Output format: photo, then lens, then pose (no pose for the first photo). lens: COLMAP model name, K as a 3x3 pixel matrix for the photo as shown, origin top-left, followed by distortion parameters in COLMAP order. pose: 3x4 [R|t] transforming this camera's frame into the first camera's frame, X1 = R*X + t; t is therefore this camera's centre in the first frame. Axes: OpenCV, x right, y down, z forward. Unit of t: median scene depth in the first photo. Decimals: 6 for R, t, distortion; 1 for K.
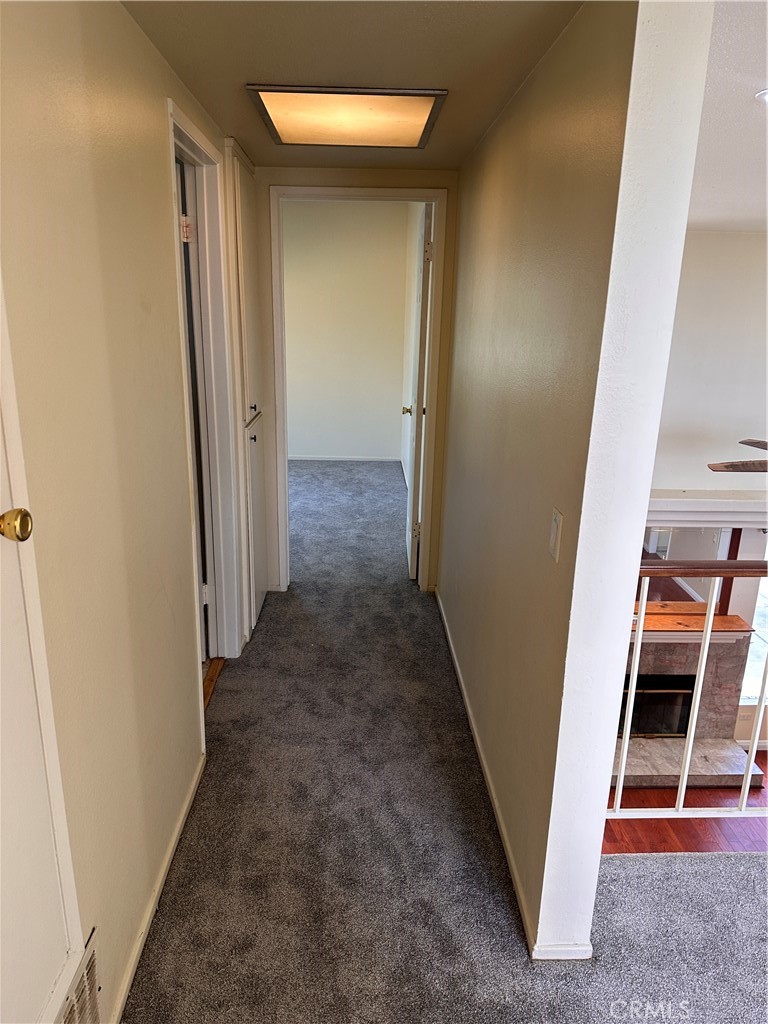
lens RADIAL K [[729.0, 0, 381.7], [0, 729.0, 515.2], [0, 0, 1]] dist [0.026610, -0.023915]
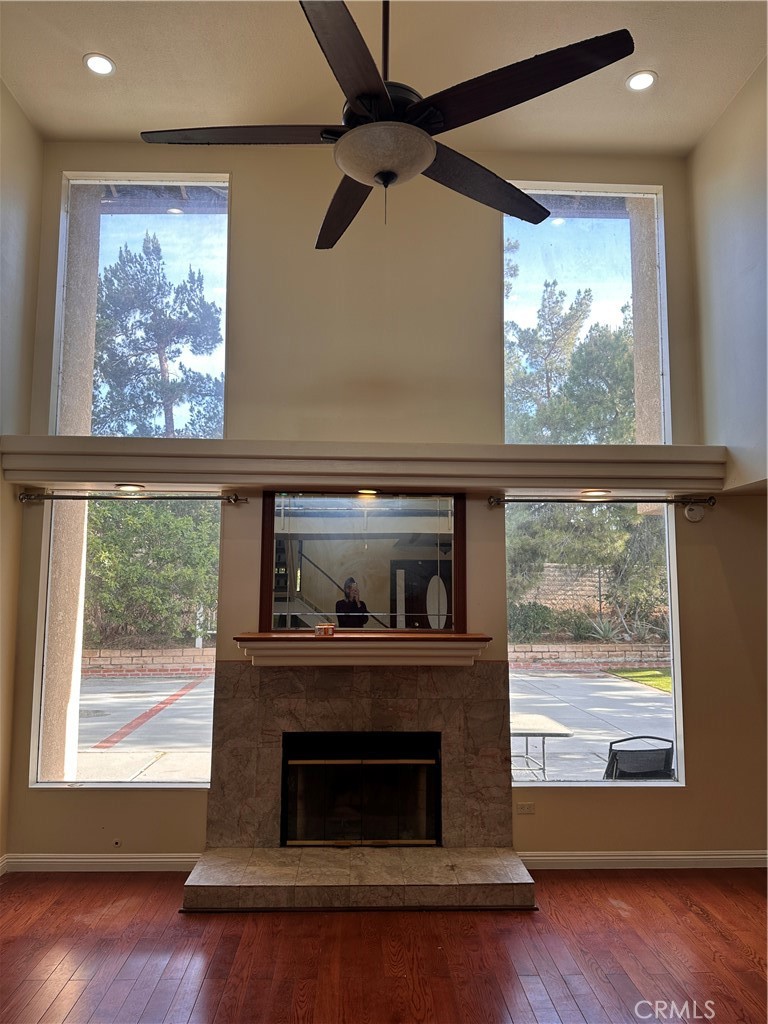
lens RADIAL K [[729.0, 0, 383.8], [0, 729.0, 509.9], [0, 0, 1]] dist [0.026610, -0.023915]
pose [[0.999935, -0.008118, 0.007964, 0.374979], [0.010545, 0.924069, -0.382080, 0.283712], [-0.004257, 0.382139, 0.924095, 0.303337]]
